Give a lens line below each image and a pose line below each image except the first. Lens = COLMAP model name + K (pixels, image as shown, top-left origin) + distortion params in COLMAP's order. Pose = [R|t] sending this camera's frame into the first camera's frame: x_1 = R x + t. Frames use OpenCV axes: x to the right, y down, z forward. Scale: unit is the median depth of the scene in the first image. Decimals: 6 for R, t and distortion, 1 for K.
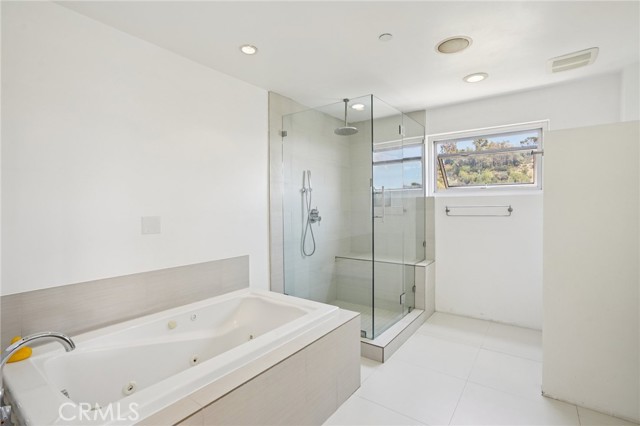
lens RADIAL K [[299.9, 0, 321.3], [0, 299.9, 214.8], [0, 0, 1]] dist [-0.034909, 0.015438]
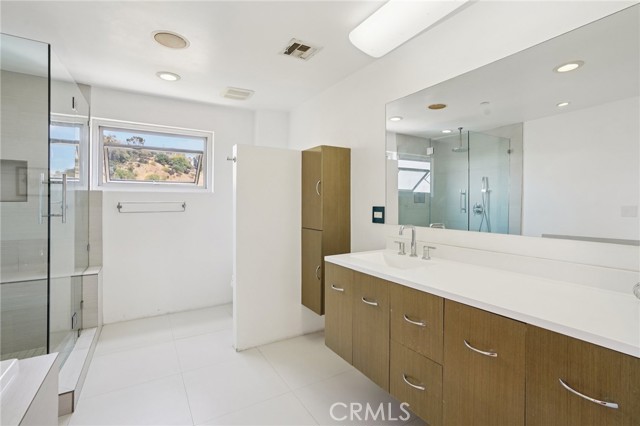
lens RADIAL K [[299.9, 0, 317.3], [0, 299.9, 205.2], [0, 0, 1]] dist [-0.034909, 0.015438]
pose [[0.395344, 0.005144, 0.918519, -0.159609], [0.013599, 0.999842, -0.011453, -0.000389], [-0.918433, 0.017019, 0.395211, 0.100674]]
